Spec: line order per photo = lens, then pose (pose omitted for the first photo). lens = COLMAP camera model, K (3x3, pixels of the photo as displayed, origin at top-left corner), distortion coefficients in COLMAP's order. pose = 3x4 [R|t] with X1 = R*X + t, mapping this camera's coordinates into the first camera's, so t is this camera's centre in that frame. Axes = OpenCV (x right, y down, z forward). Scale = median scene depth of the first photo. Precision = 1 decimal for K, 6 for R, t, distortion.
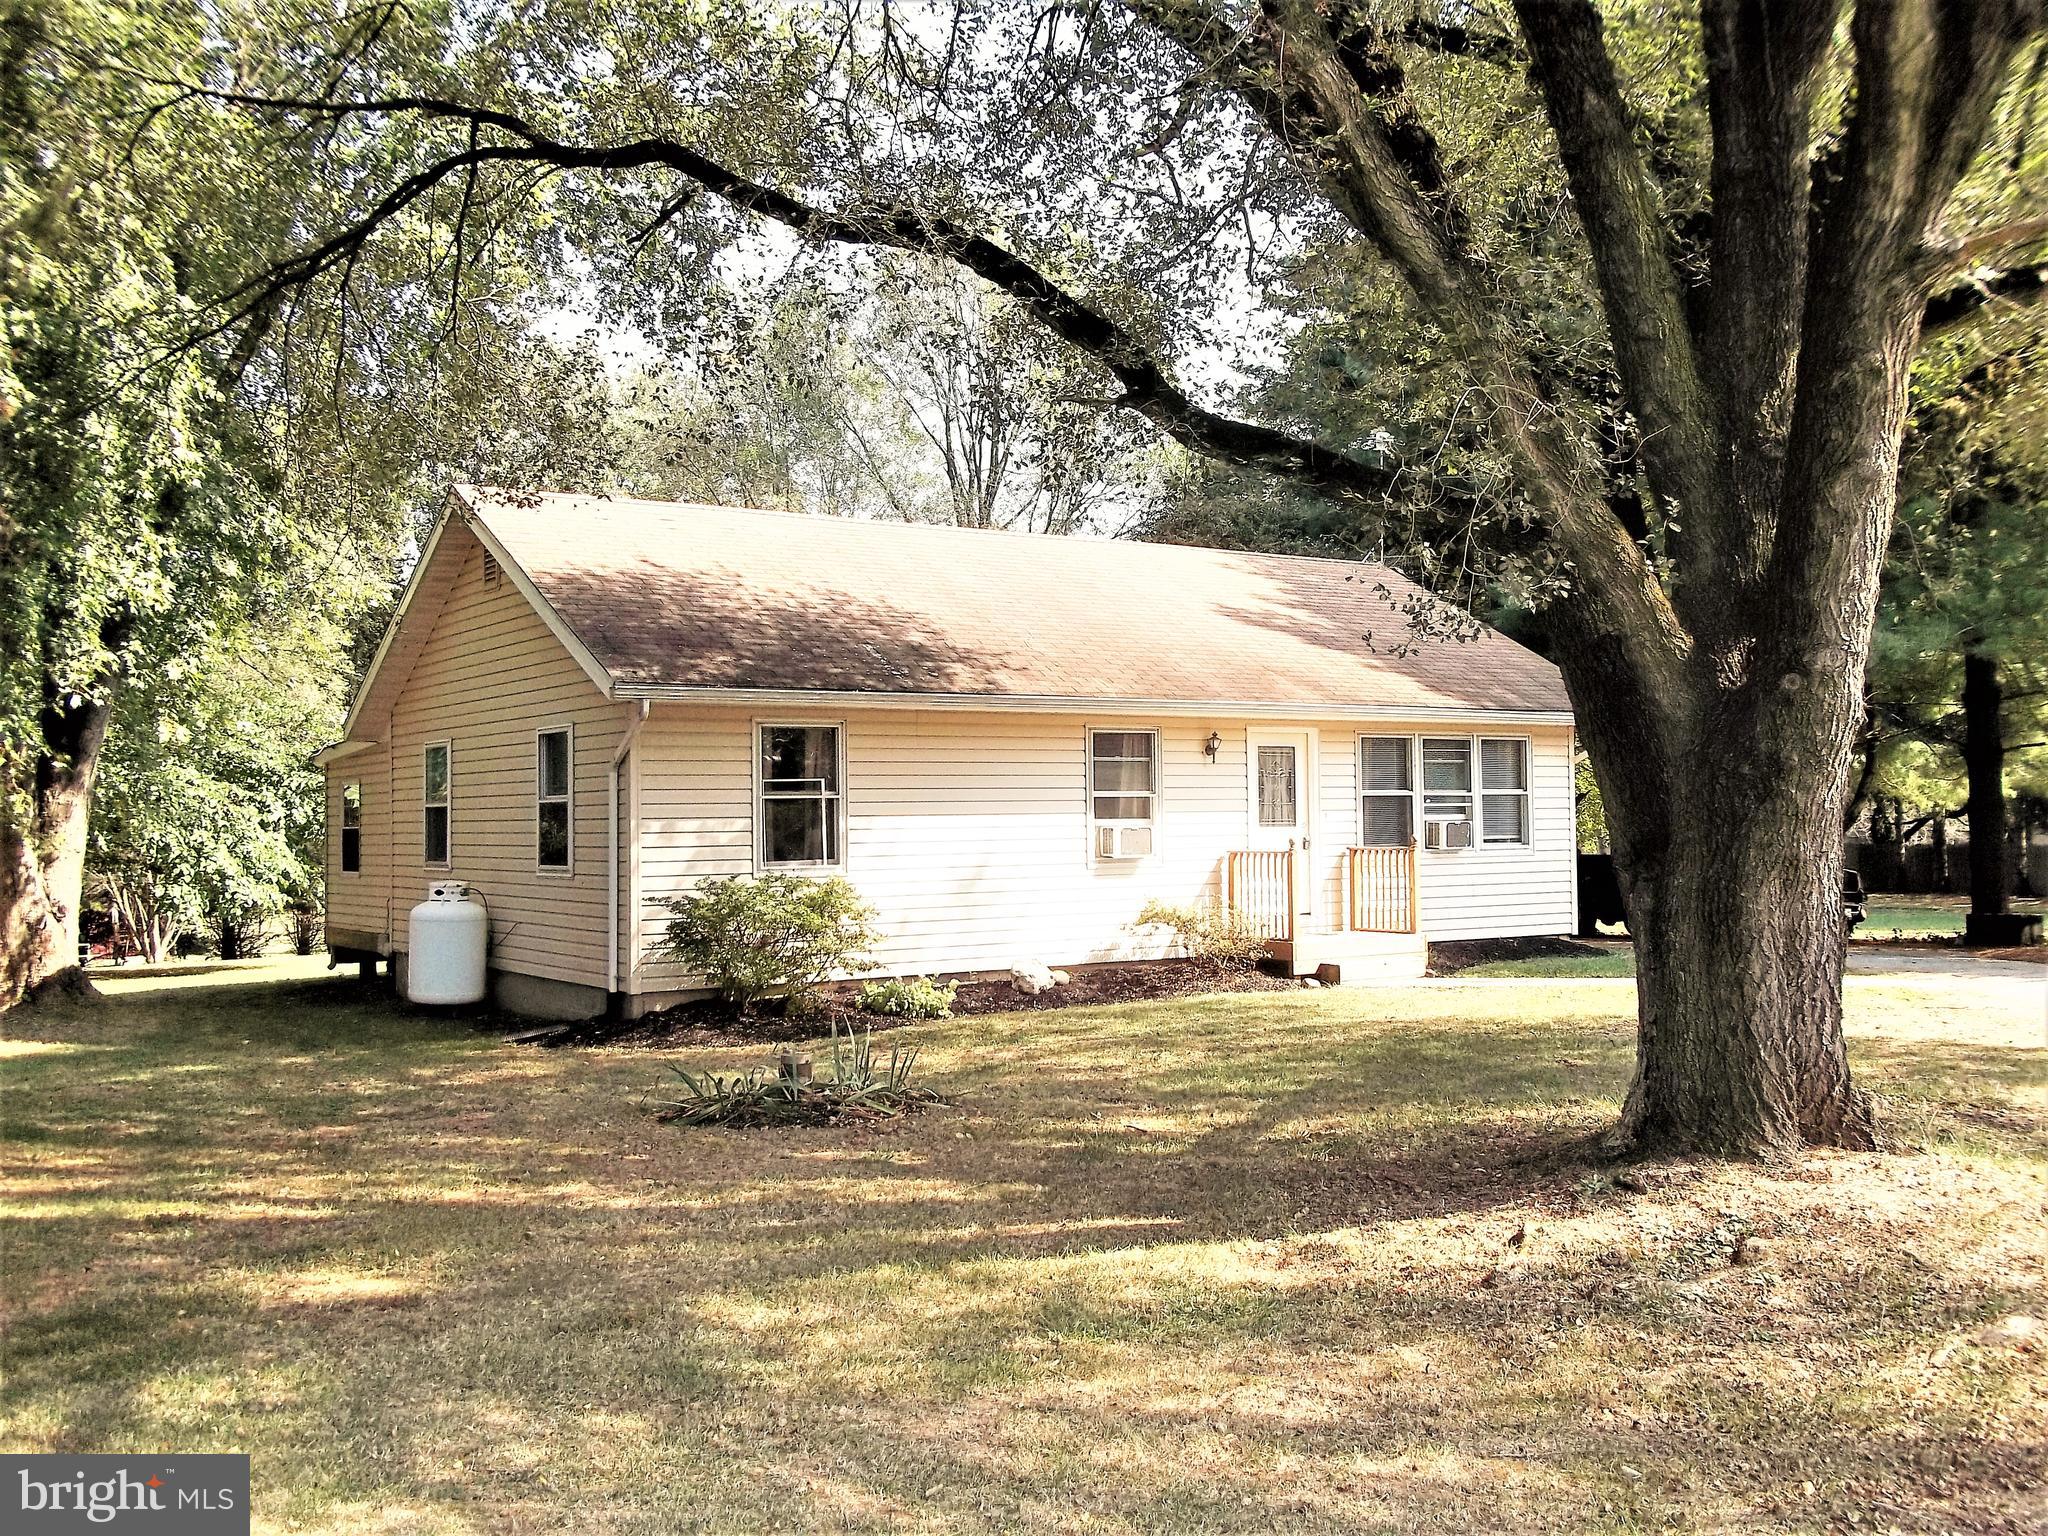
lens RADIAL K [[1966.1, 0, 1024.0], [0, 1966.1, 768.0], [0, 0, 1]] dist [-0.001684, 0.002064]
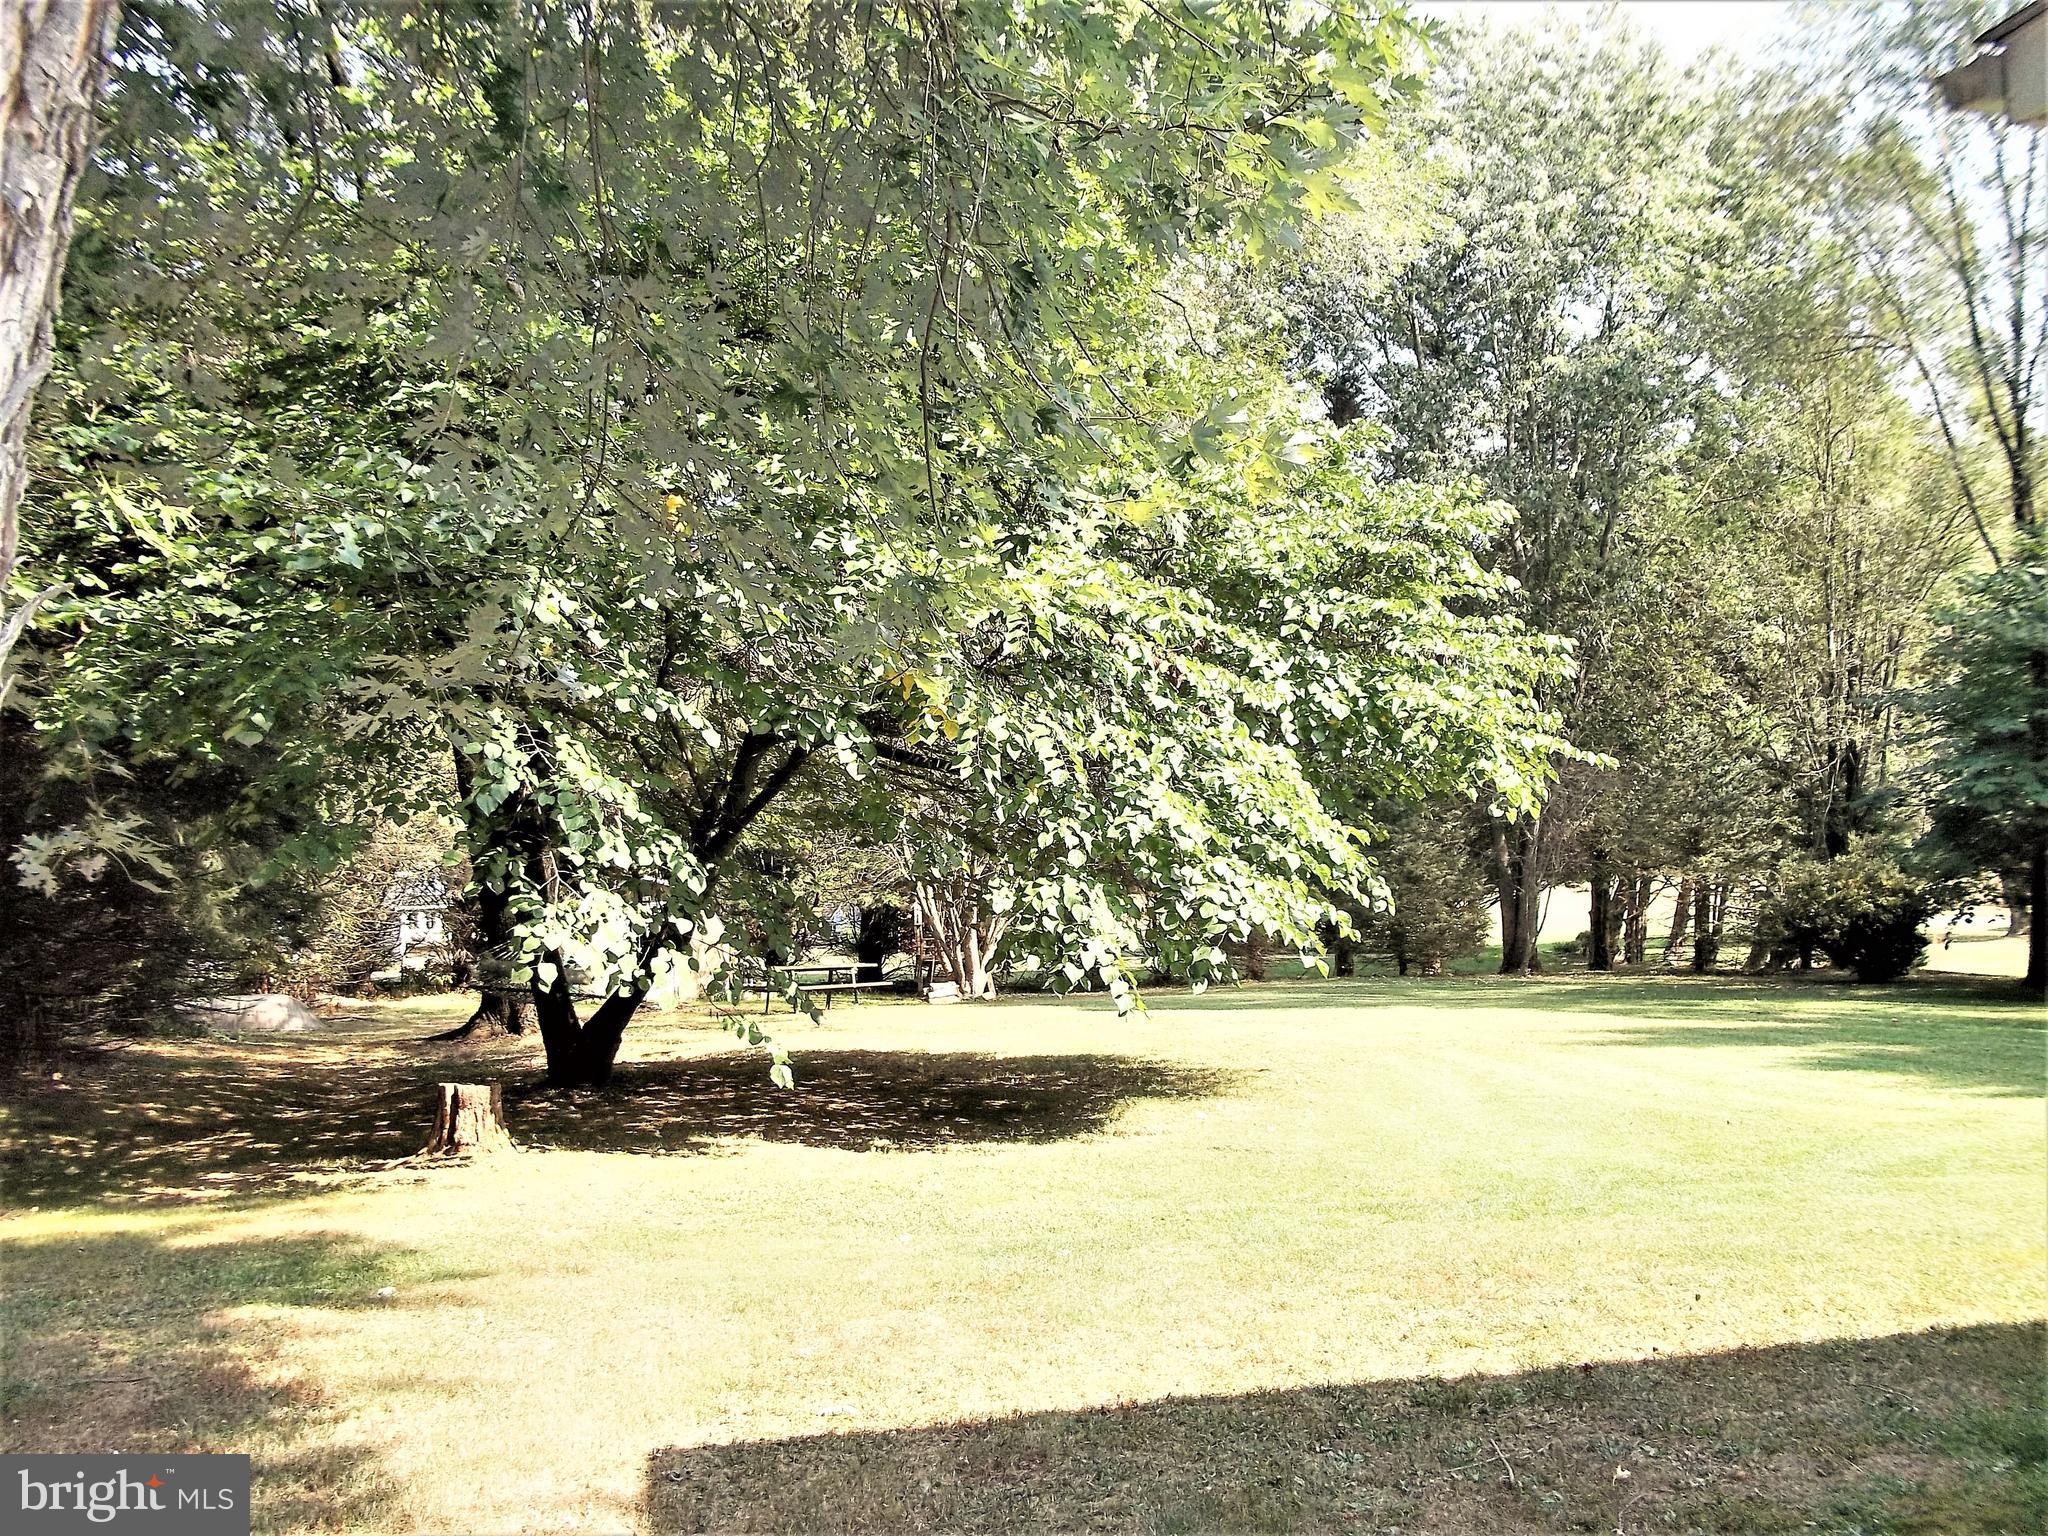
lens RADIAL K [[1966.1, 0, 1024.0], [0, 1966.1, 768.0], [0, 0, 1]] dist [-0.001684, 0.002064]
pose [[0.927413, -0.010510, -0.373890, -0.286046], [0.012606, 0.999916, 0.003160, 0.036507], [0.373825, -0.007644, 0.927468, 0.633319]]
